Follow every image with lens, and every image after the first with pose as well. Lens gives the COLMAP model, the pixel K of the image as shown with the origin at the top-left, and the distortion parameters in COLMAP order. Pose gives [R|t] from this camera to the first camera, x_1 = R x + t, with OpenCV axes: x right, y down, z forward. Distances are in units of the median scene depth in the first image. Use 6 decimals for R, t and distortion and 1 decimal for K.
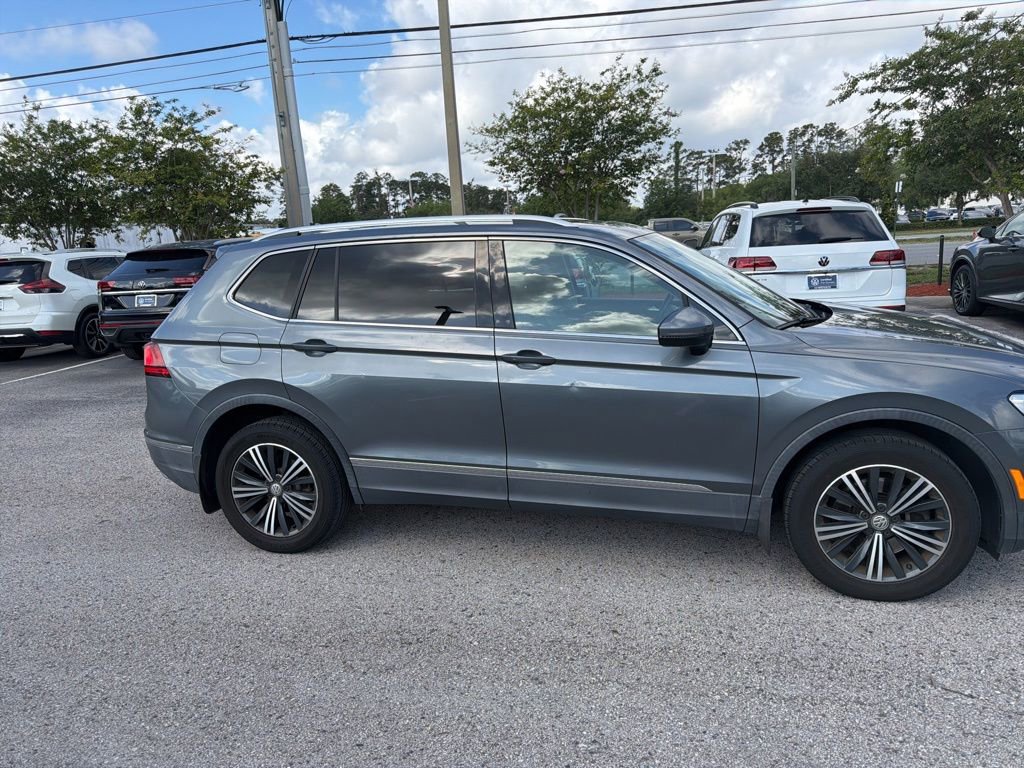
lens RADIAL K [[725.7, 0, 512.4], [0, 725.7, 382.8], [0, 0, 1]] dist [0.015249, -0.018639]
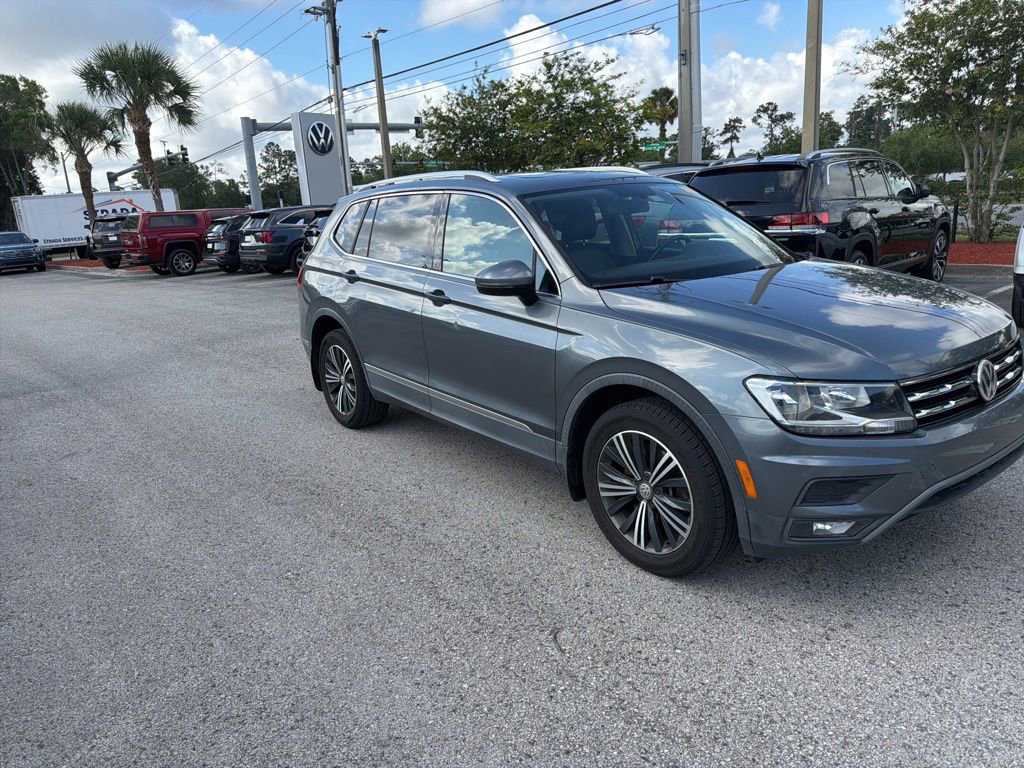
lens RADIAL K [[725.7, 0, 508.4], [0, 725.7, 384.1], [0, 0, 1]] dist [0.015249, -0.018639]
pose [[0.803034, 0.150552, -0.576602, 0.712402], [-0.100291, 0.987904, 0.118268, -0.038617], [0.587433, -0.037145, 0.808420, 0.080693]]
